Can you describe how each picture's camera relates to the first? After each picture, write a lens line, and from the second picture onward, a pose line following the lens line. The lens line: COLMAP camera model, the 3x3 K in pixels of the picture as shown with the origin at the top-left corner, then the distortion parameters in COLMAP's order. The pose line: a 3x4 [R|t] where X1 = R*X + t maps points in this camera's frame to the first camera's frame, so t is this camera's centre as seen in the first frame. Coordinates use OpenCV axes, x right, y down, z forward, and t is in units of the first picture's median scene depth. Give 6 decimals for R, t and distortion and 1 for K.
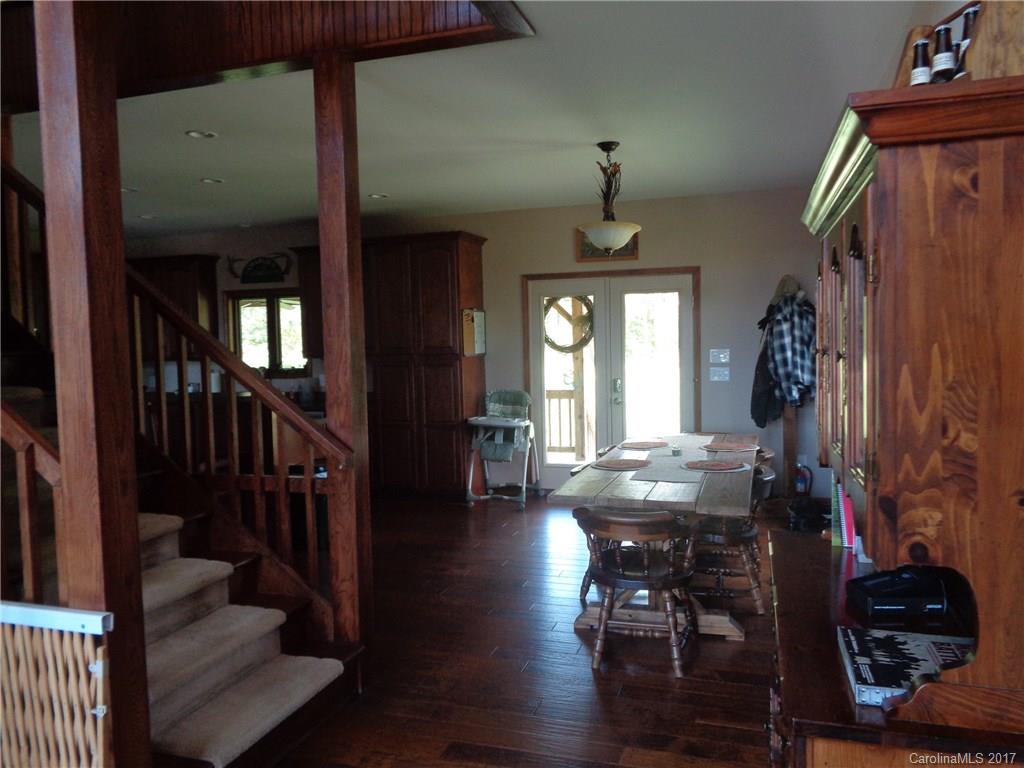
lens RADIAL K [[756.1, 0, 514.3], [0, 756.1, 384.3], [0, 0, 1]] dist [-0.005326, 0.000414]
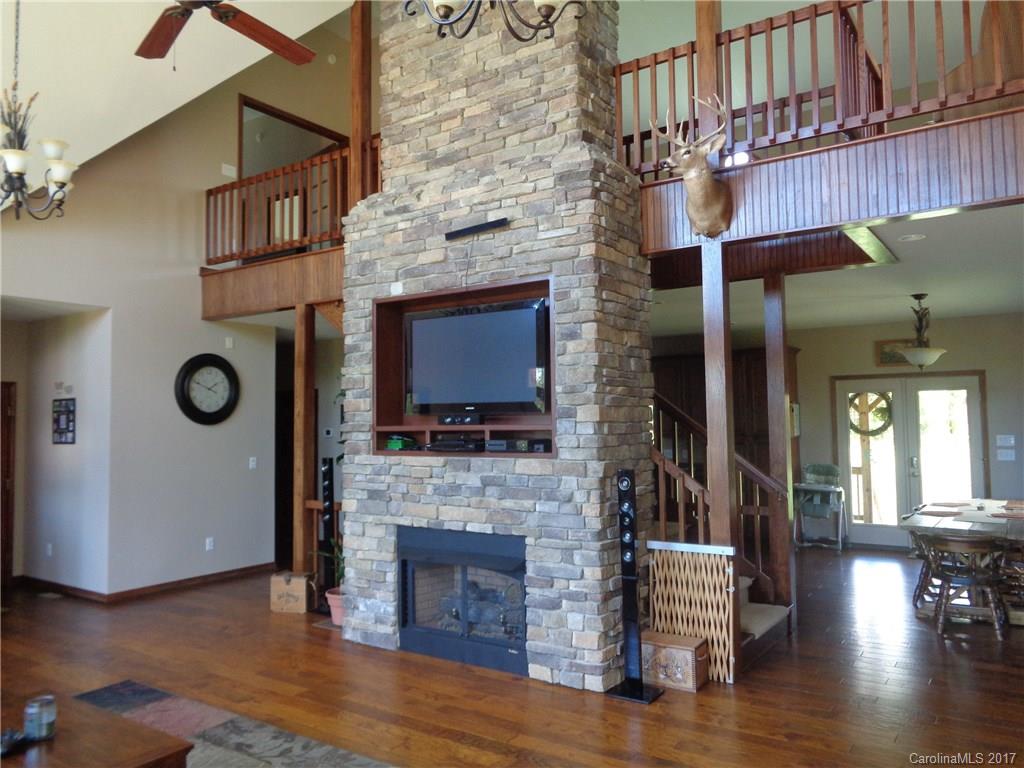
lens RADIAL K [[756.1, 0, 508.9], [0, 756.1, 381.5], [0, 0, 1]] dist [-0.005326, 0.000414]
pose [[0.958332, -0.004267, -0.285626, -0.157975], [-0.026798, 0.994136, -0.104765, 0.018056], [0.284398, 0.108054, 0.952598, -0.432091]]
